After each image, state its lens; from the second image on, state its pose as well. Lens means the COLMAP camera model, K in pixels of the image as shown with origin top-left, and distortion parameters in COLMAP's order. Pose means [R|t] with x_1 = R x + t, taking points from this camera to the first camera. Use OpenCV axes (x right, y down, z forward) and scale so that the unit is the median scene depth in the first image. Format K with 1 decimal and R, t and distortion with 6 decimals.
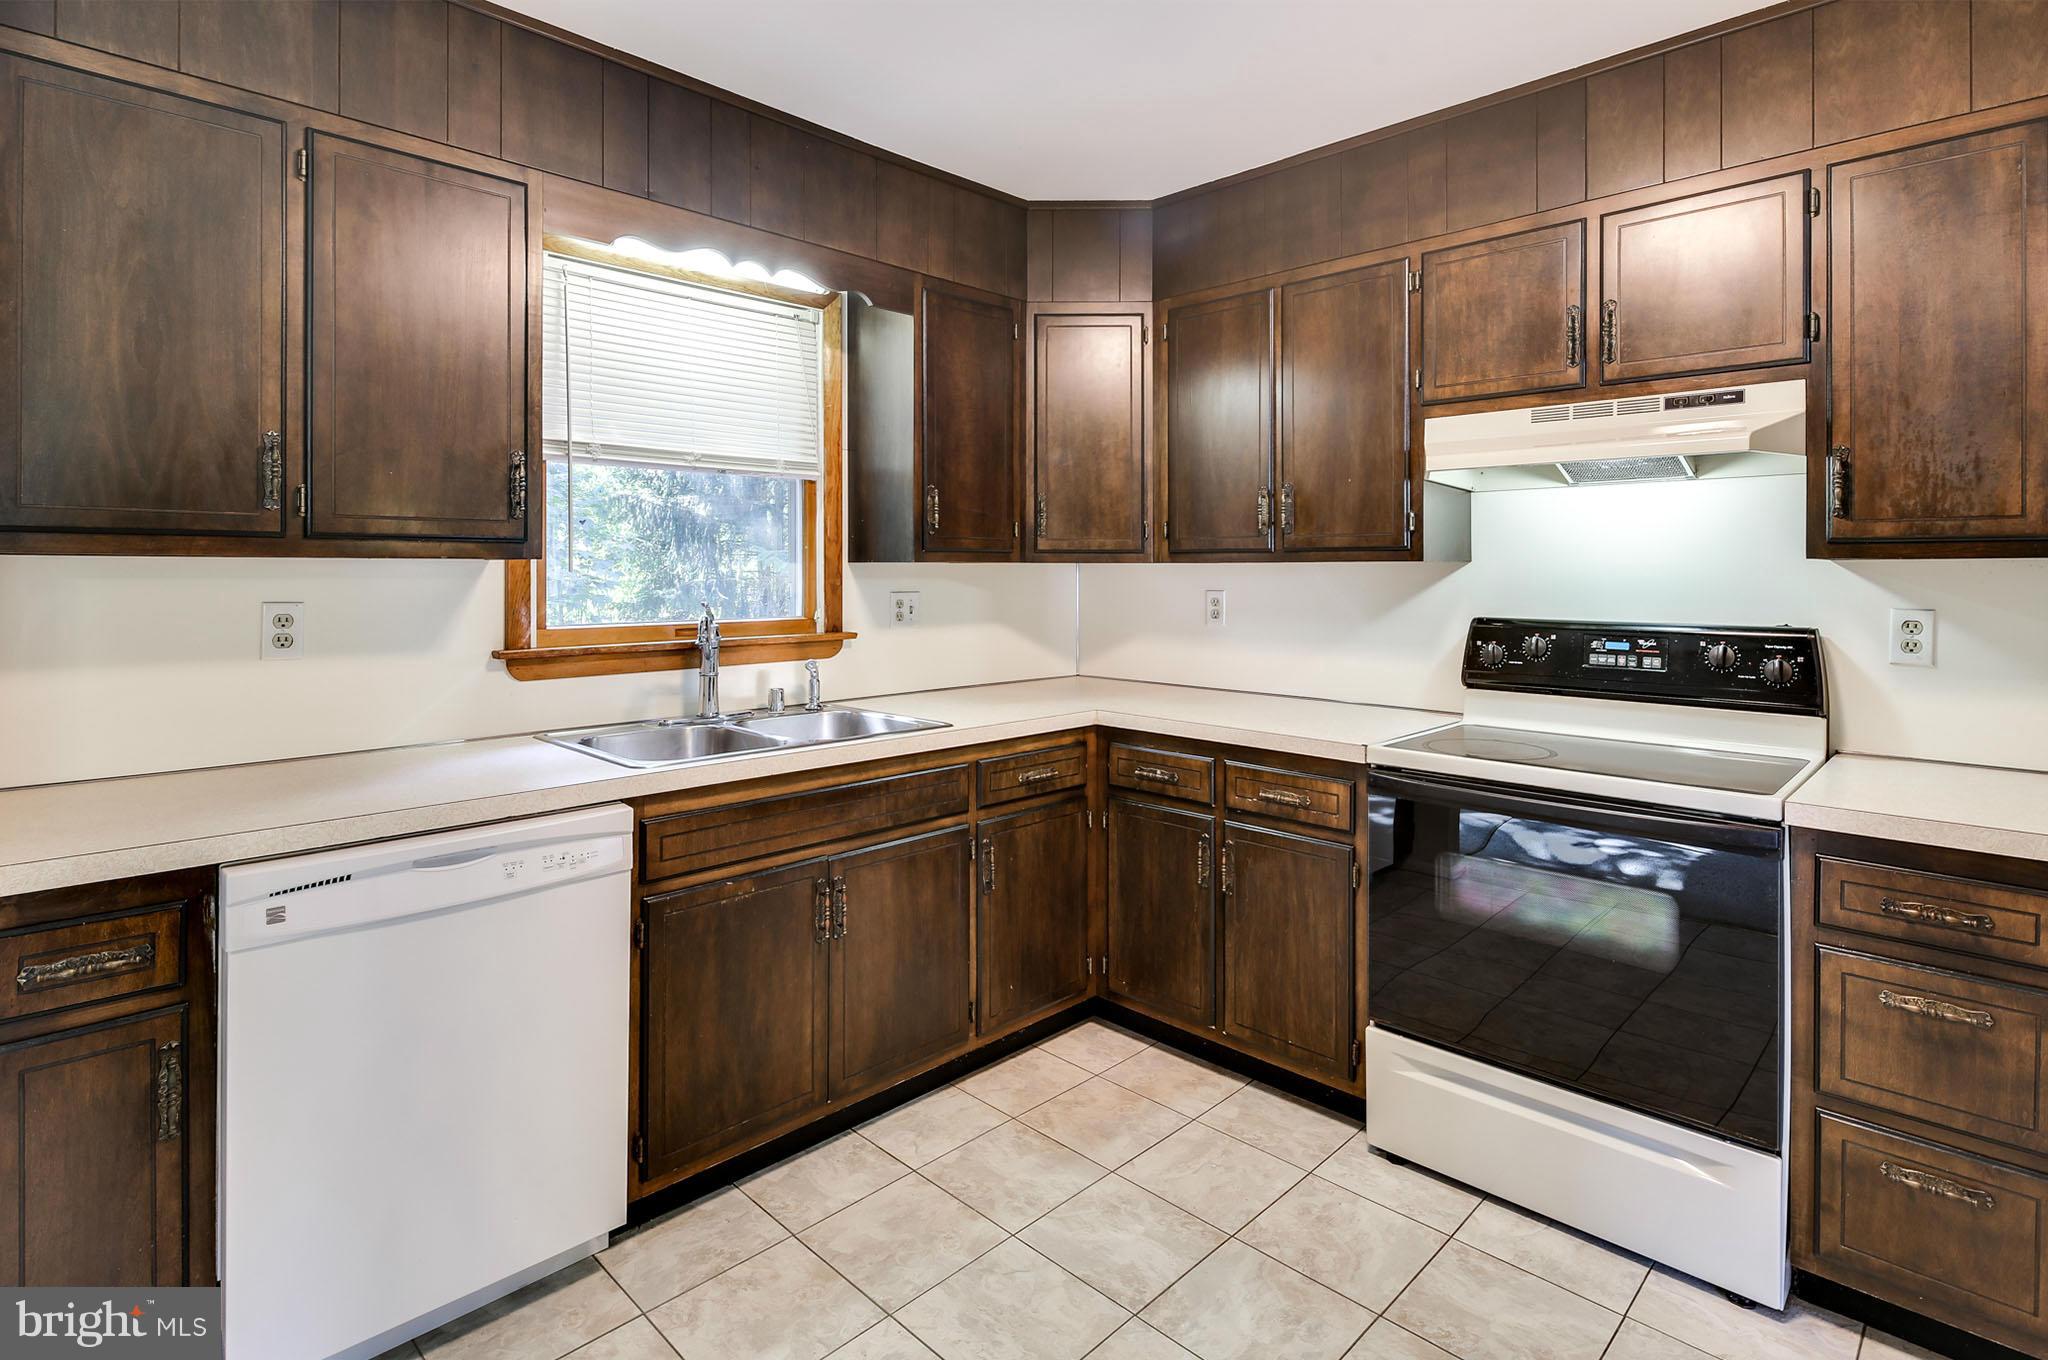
lens RADIAL K [[1020.4, 0, 1010.2], [0, 1020.4, 569.6], [0, 0, 1]] dist [0.000584, -0.001743]
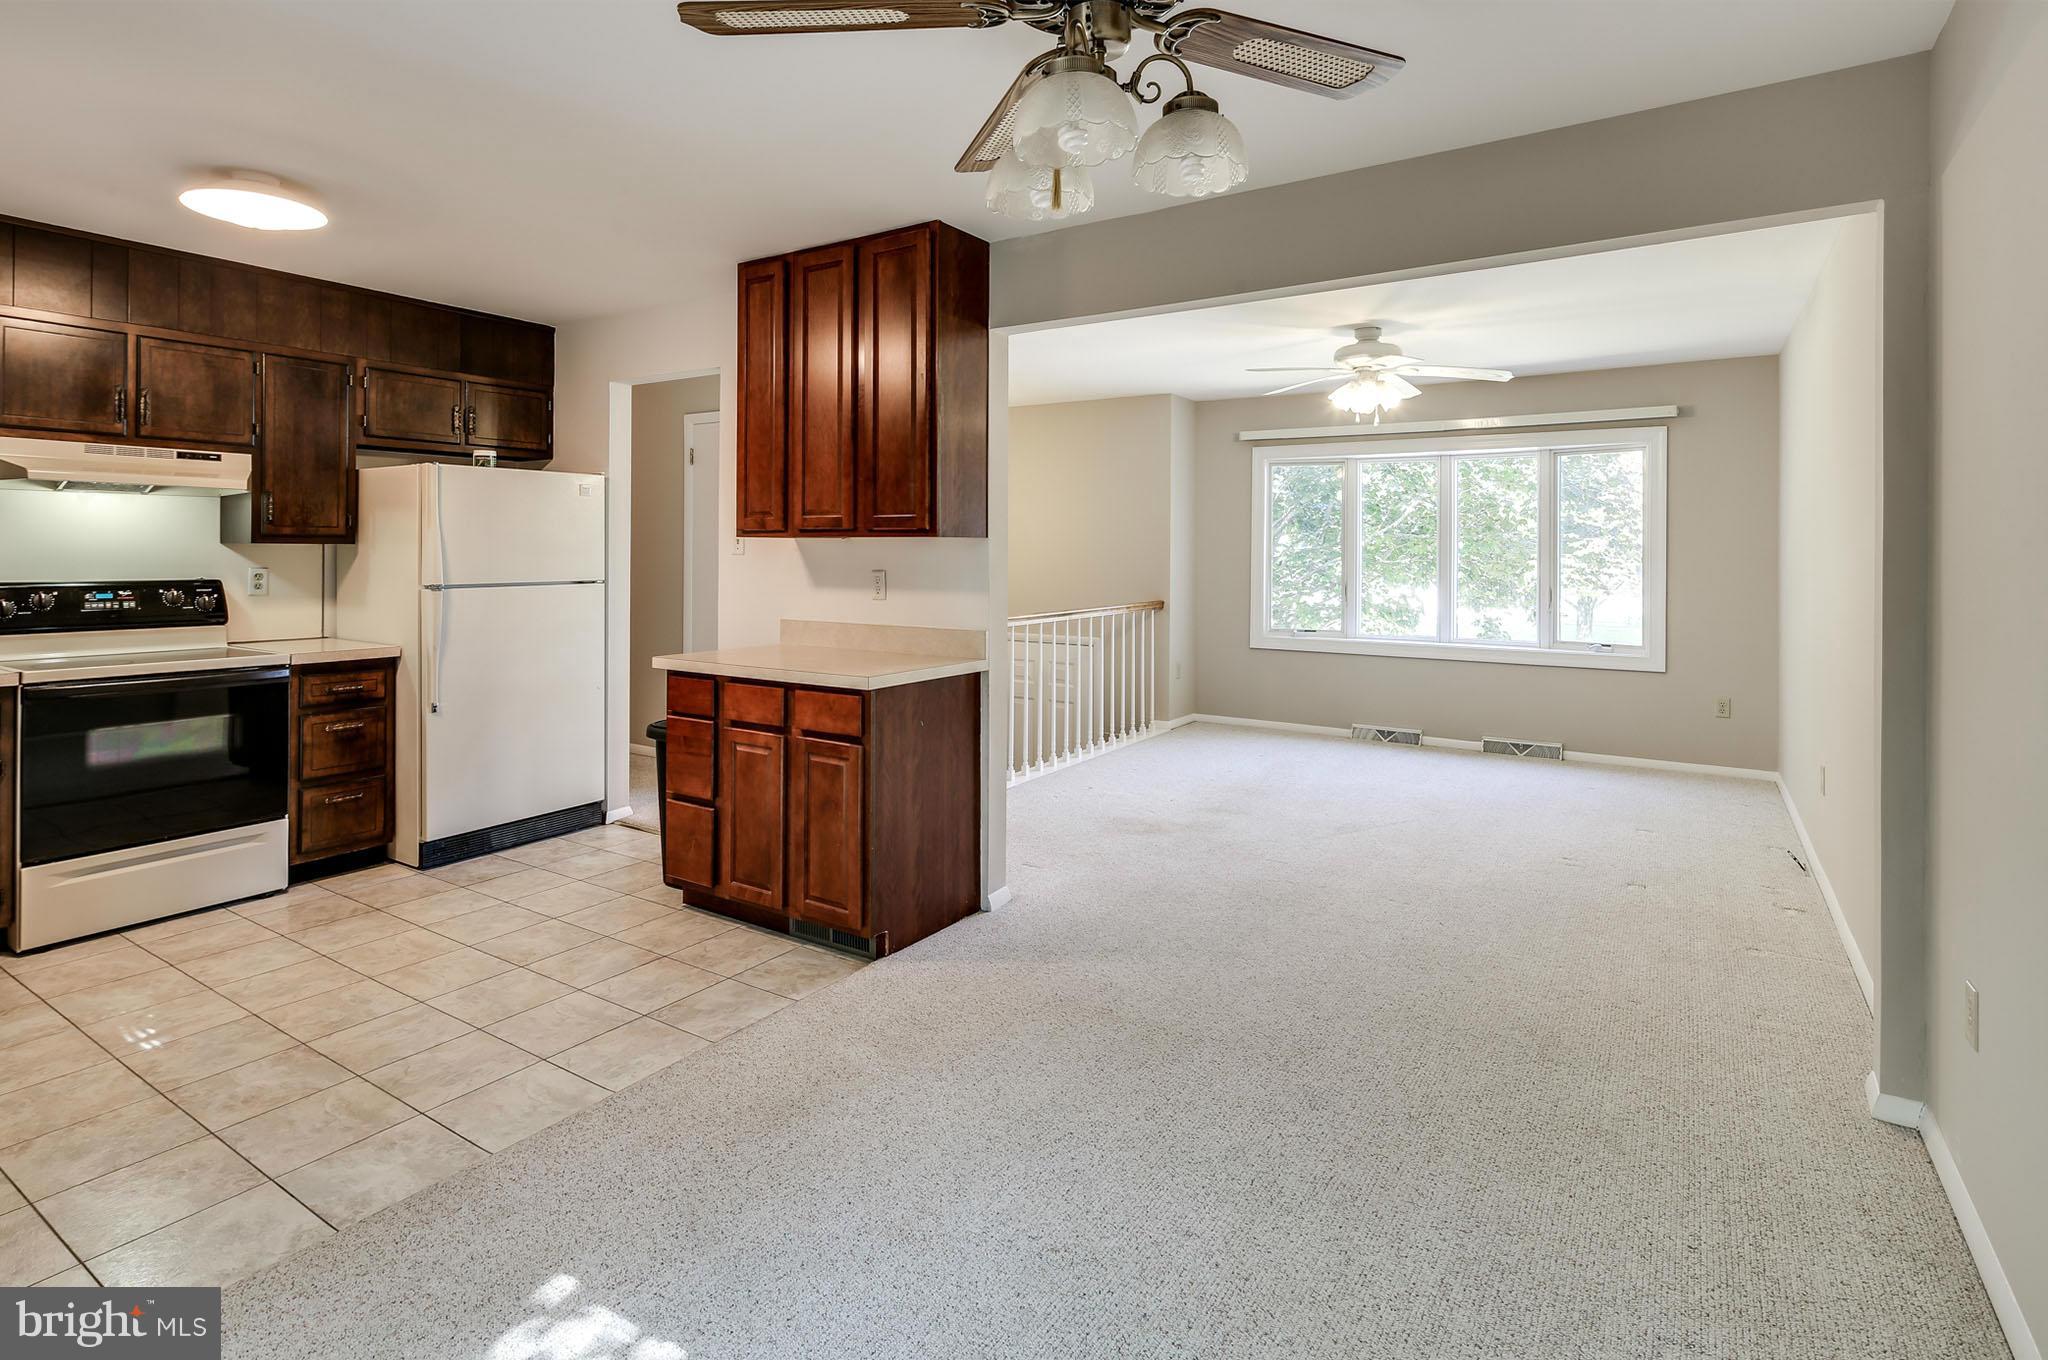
lens RADIAL K [[1039.2, 0, 1017.5], [0, 1039.2, 548.2], [0, 0, 1]] dist [0.001130, -0.000888]
pose [[-0.201059, 0.000311, 0.979579, -1.273987], [-0.008556, 0.999961, -0.002074, -0.008237], [-0.979542, -0.008799, -0.201048, -0.060775]]
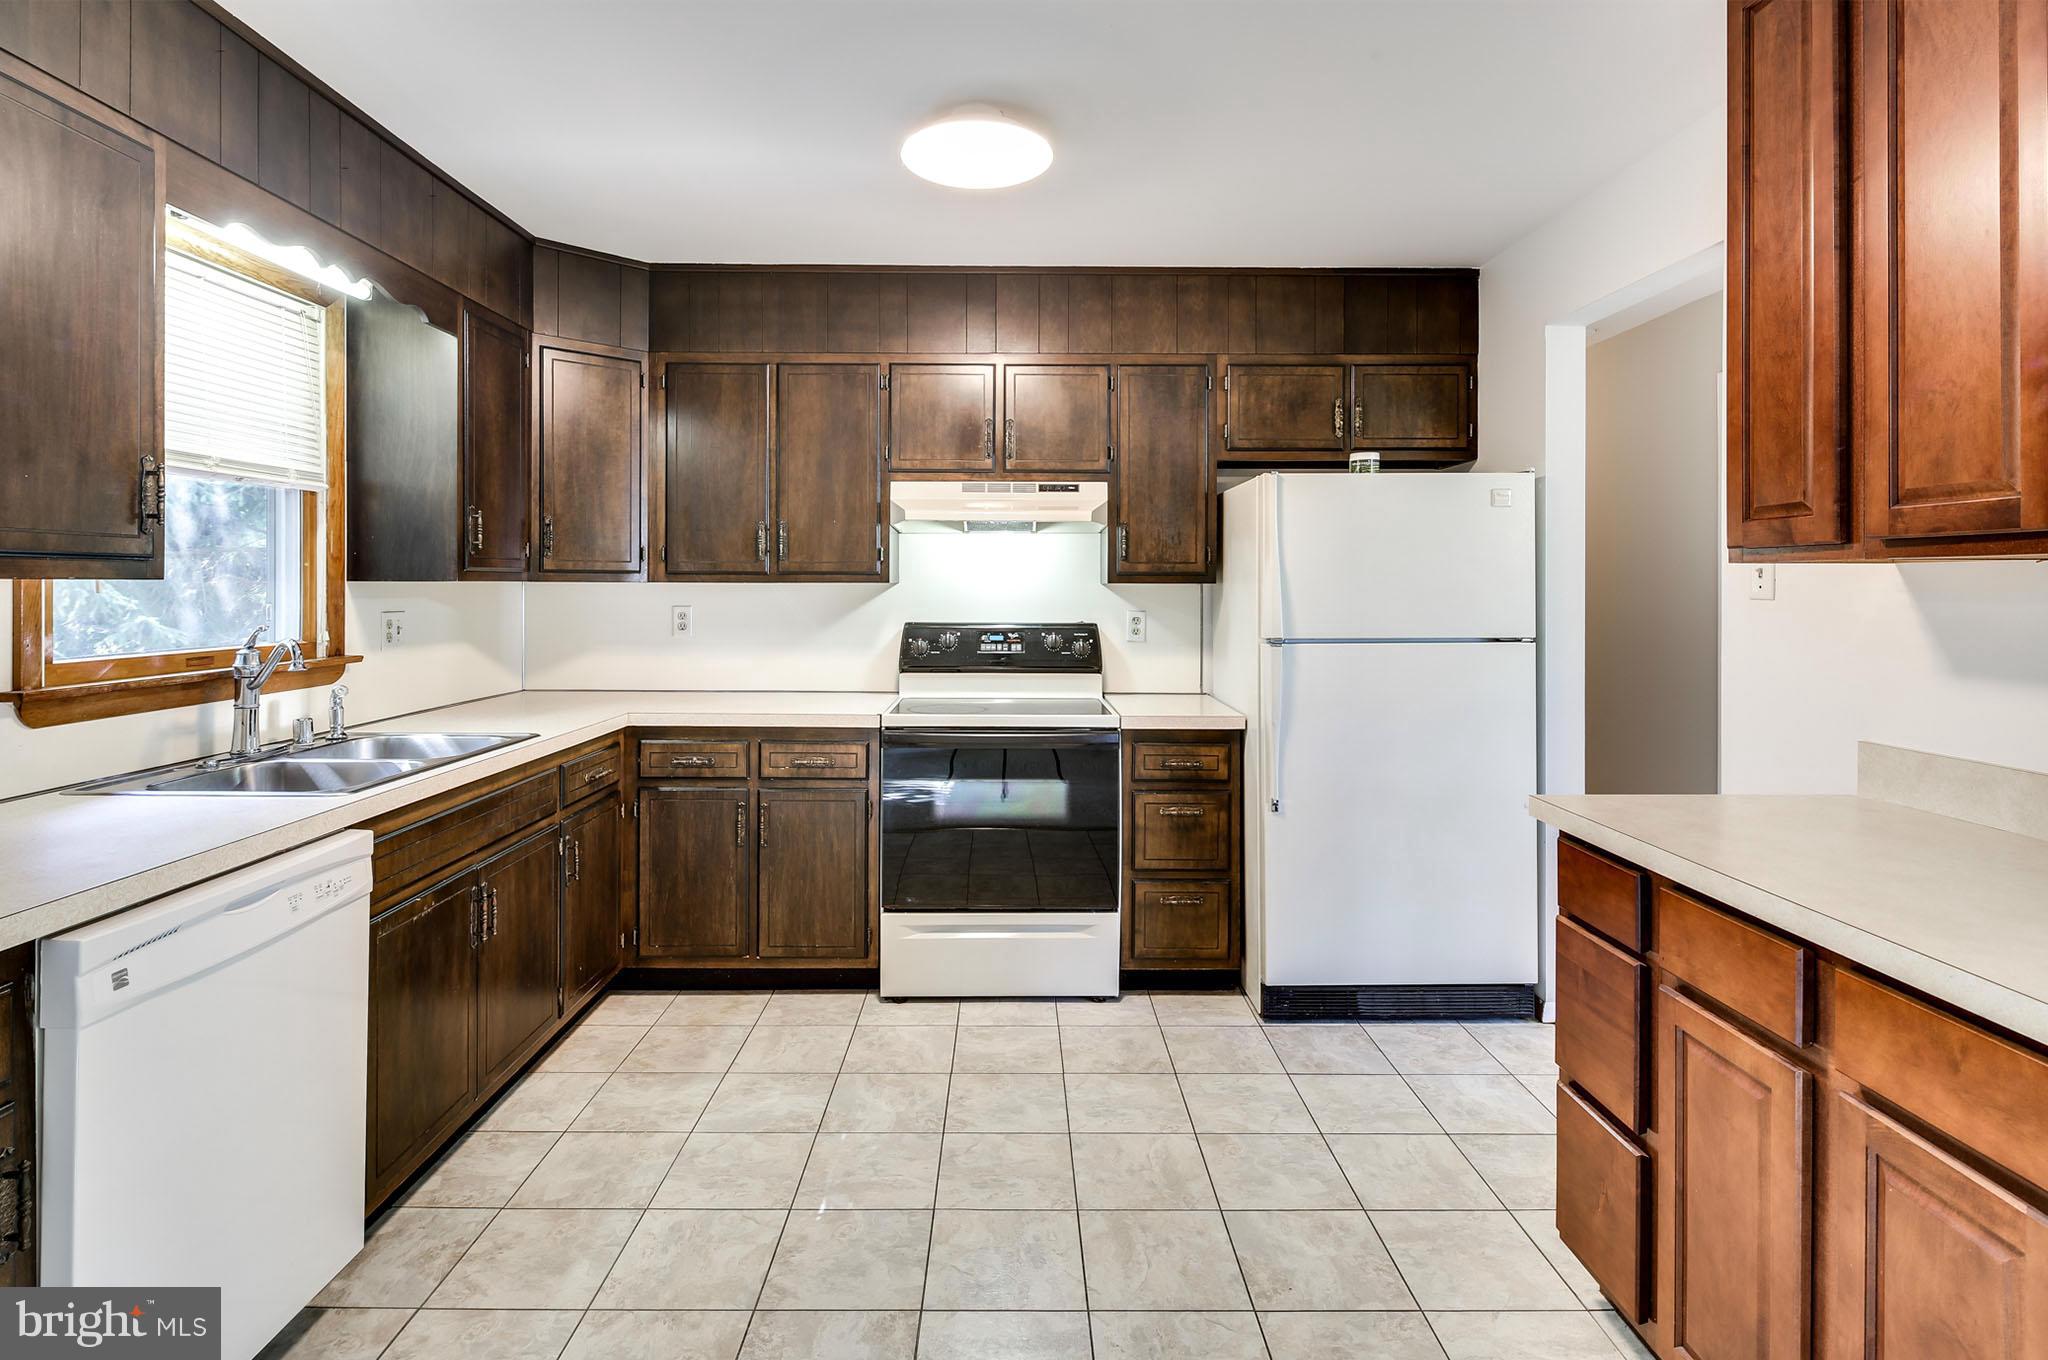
lens RADIAL K [[1032.6, 0, 1003.6], [0, 1032.6, 585.4], [0, 0, 1]] dist [-0.000910, -0.001032]
pose [[0.709417, 0.000803, 0.704789, -0.507608], [-0.002888, 0.999994, 0.001768, -0.008084], [-0.704784, -0.003290, 0.709415, -0.121918]]
